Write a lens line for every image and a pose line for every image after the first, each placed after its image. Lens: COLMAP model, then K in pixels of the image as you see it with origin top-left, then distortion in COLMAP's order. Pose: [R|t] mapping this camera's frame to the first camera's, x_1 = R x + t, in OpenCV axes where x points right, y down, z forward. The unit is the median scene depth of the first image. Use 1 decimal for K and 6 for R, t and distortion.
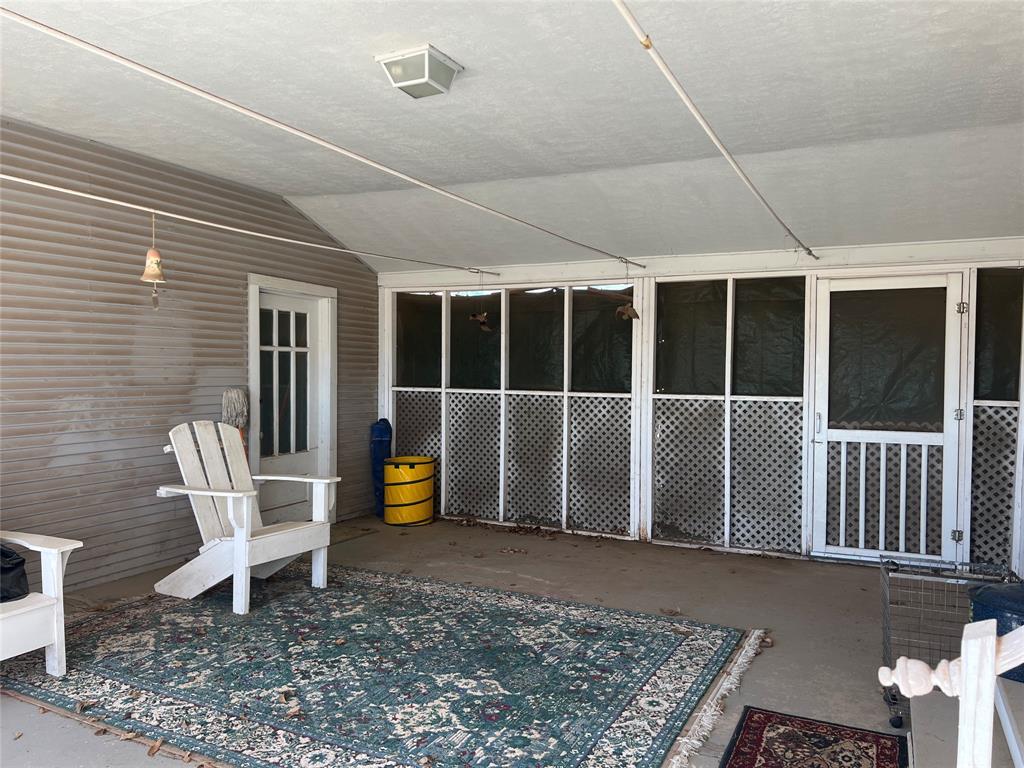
lens RADIAL K [[771.8, 0, 512.0], [0, 771.8, 384.0], [0, 0, 1]] dist [0.053365, -0.051689]
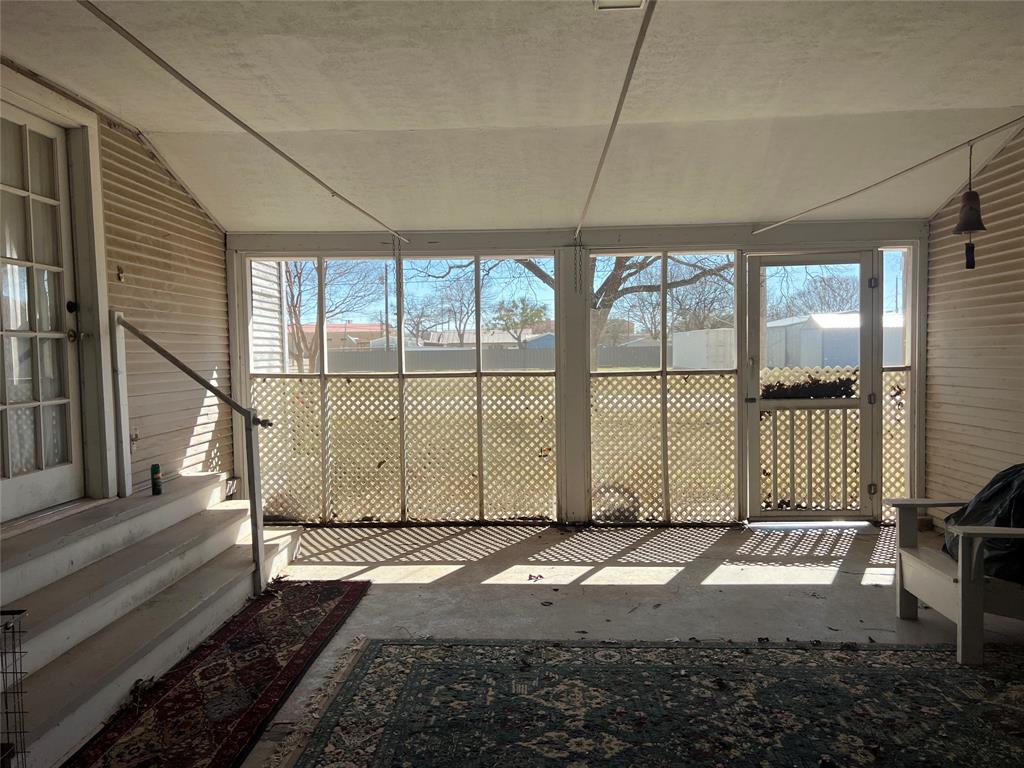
lens RADIAL K [[771.8, 0, 512.0], [0, 771.8, 384.0], [0, 0, 1]] dist [0.053365, -0.051689]
pose [[-0.913311, 0.021394, -0.406701, 0.237402], [-0.005792, 0.997836, 0.065497, -0.021868], [0.407222, 0.062175, -0.911210, 1.252077]]
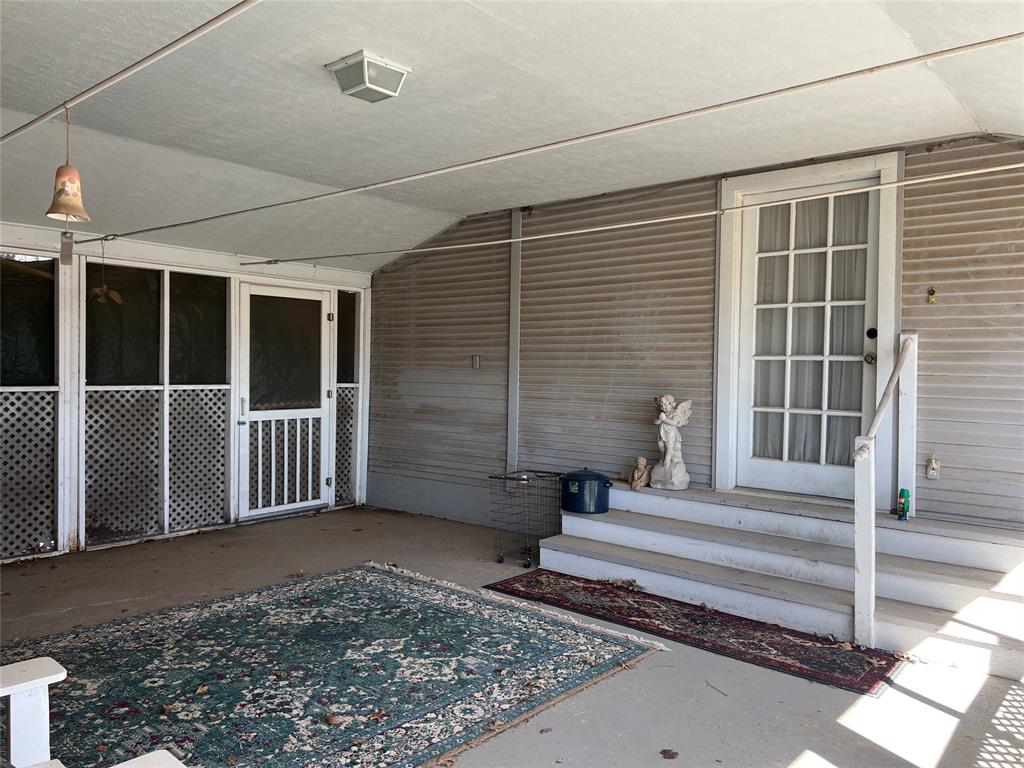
lens RADIAL K [[771.8, 0, 512.0], [0, 771.8, 384.0], [0, 0, 1]] dist [0.053365, -0.051689]
pose [[0.249062, -0.023186, 0.968210, -0.795831], [0.008102, 0.999728, 0.021857, -0.007153], [-0.968454, 0.002401, 0.249182, 0.405247]]
